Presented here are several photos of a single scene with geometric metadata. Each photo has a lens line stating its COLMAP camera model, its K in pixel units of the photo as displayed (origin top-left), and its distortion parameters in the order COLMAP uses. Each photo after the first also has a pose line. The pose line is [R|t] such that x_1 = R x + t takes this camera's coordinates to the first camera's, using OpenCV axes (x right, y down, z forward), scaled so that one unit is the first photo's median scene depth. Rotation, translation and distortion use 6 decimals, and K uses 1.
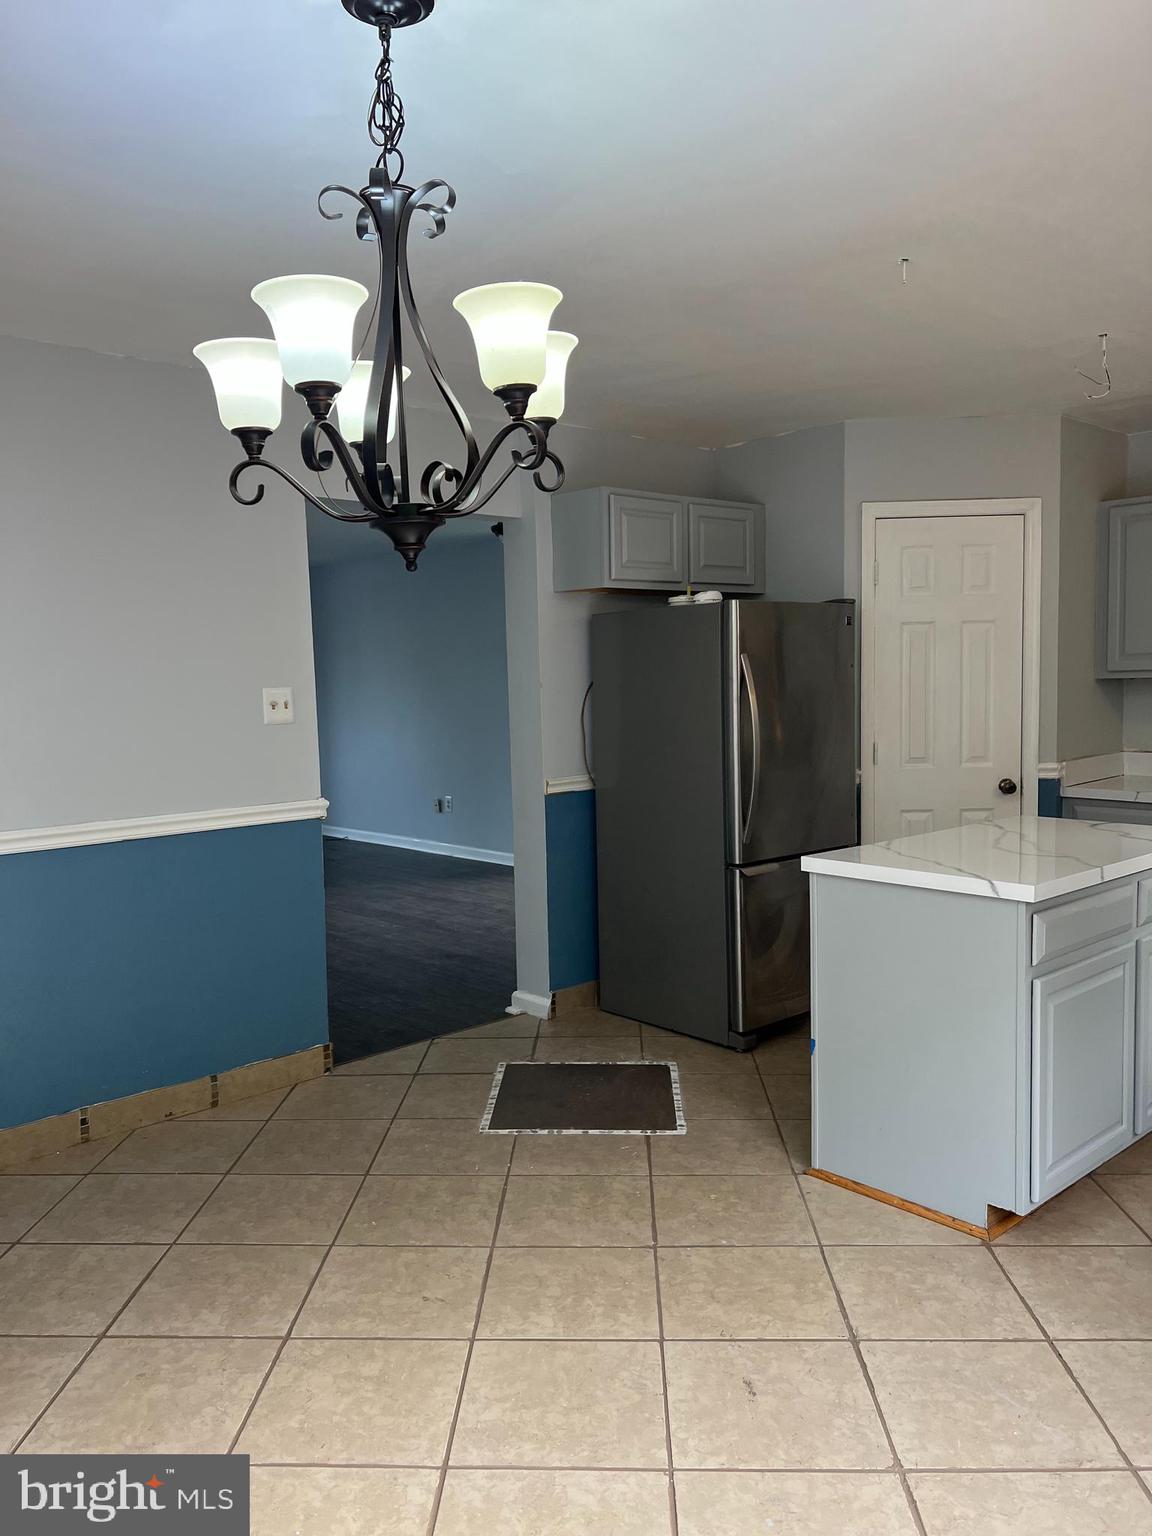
lens RADIAL K [[1155.7, 0, 576.0], [0, 1155.7, 768.0], [0, 0, 1]] dist [0.029588, -0.007161]
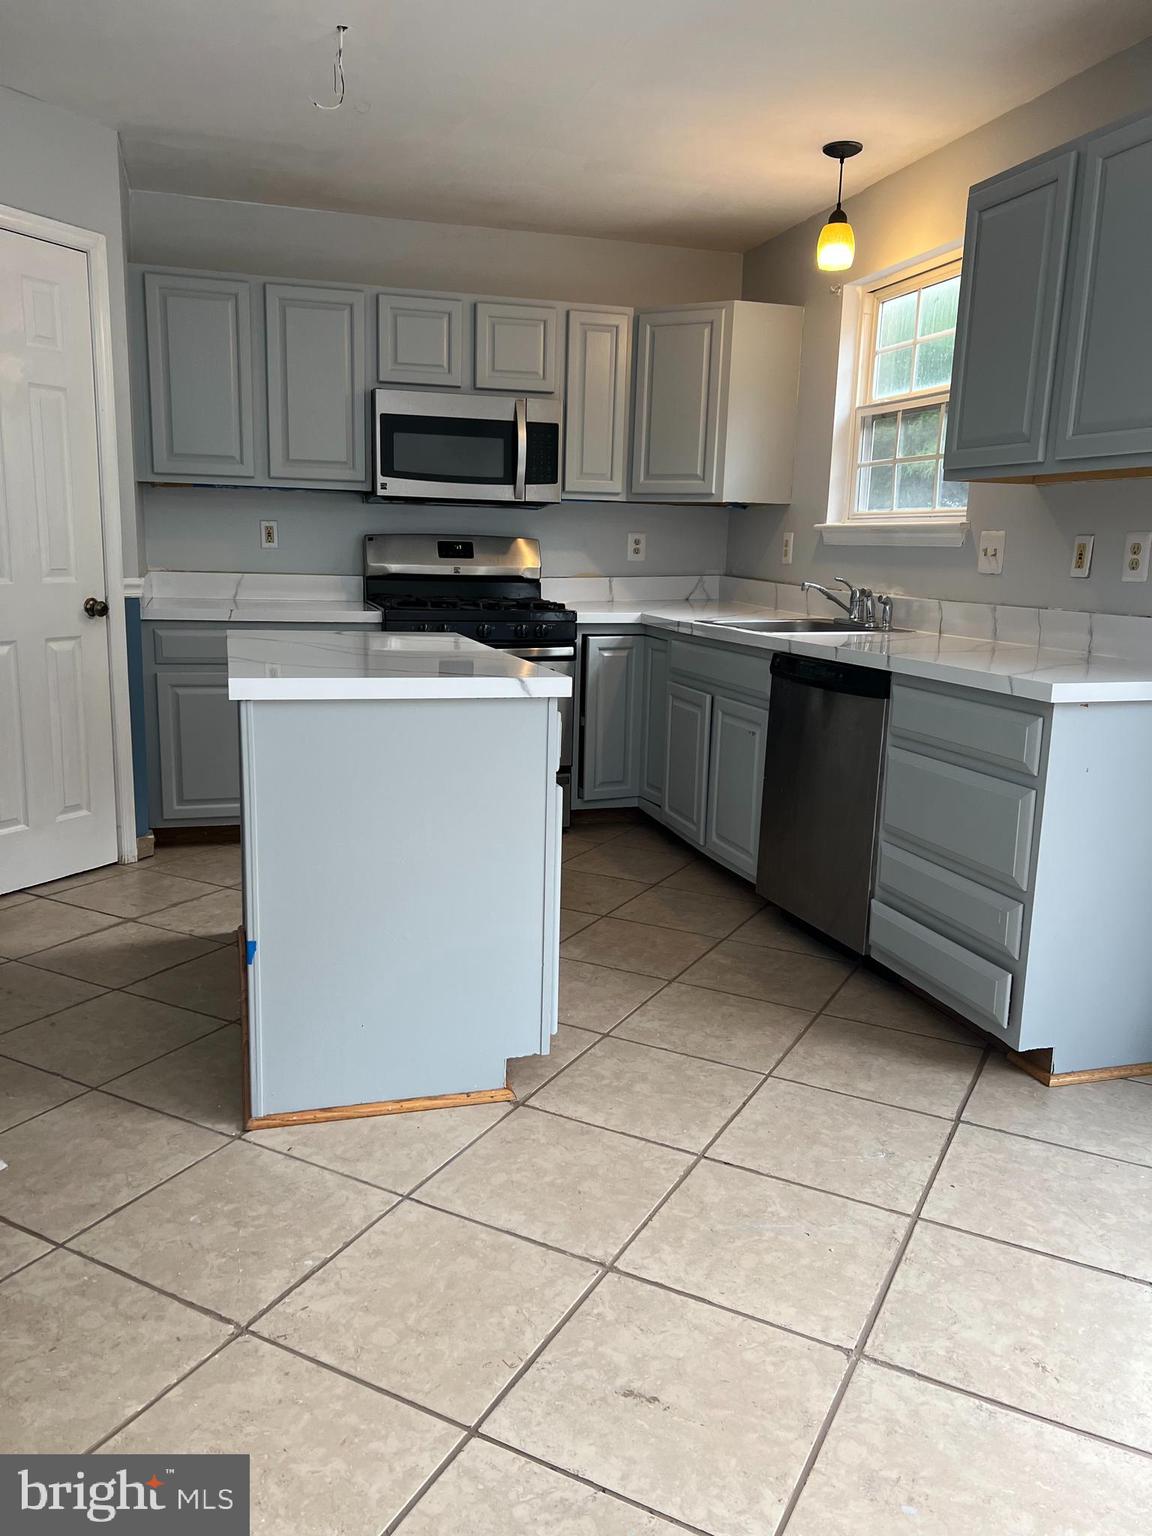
lens RADIAL K [[1155.7, 0, 576.0], [0, 1155.7, 768.0], [0, 0, 1]] dist [0.029588, -0.007161]
pose [[0.451784, -0.139482, 0.881156, -0.321814], [0.038199, 0.989821, 0.137098, 0.045793], [-0.891309, -0.028279, 0.452513, 0.543384]]
